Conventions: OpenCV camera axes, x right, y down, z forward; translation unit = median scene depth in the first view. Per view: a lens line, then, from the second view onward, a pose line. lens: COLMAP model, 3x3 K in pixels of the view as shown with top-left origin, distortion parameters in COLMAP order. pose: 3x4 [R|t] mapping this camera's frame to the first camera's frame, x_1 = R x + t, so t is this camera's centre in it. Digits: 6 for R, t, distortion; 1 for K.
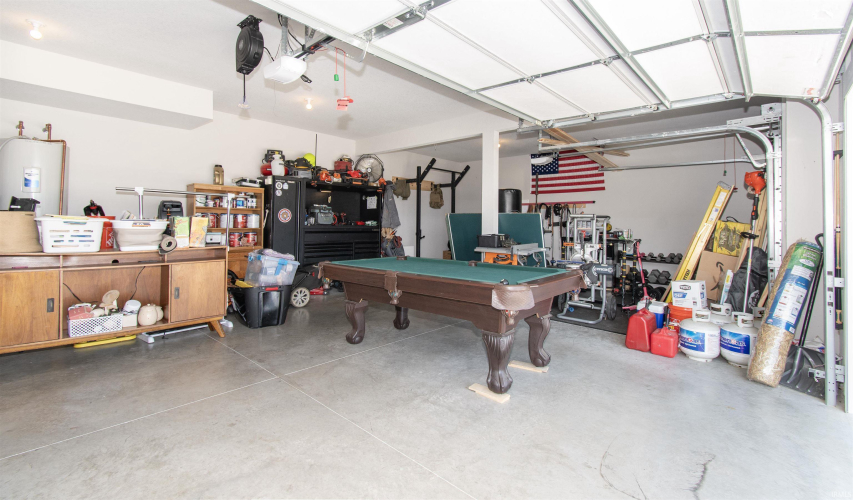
lens RADIAL K [[387.2, 0, 426.3], [0, 387.2, 221.8], [0, 0, 1]] dist [0.002167, 0.000082]
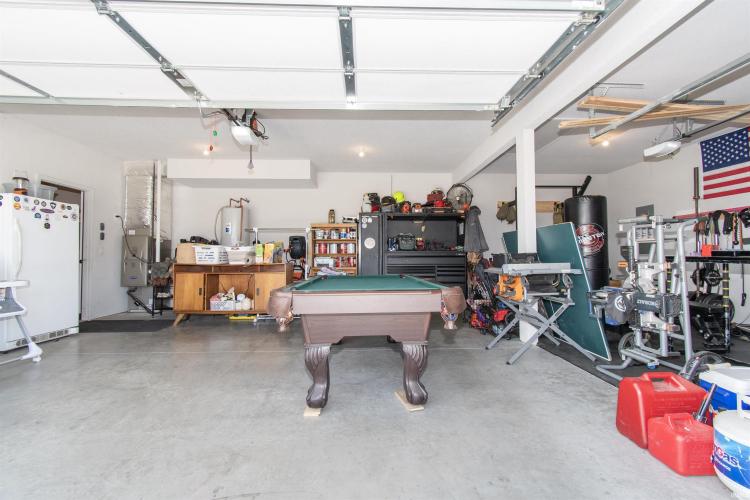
lens RADIAL K [[333.0, 0, 375.0], [0, 333.0, 250.0], [0, 0, 1]] dist [0.002124, 0.000022]
pose [[0.692795, -0.031871, -0.720430, 0.499029], [0.016537, 0.999462, -0.028312, 0.043304], [0.720945, 0.007701, 0.692949, 0.293997]]
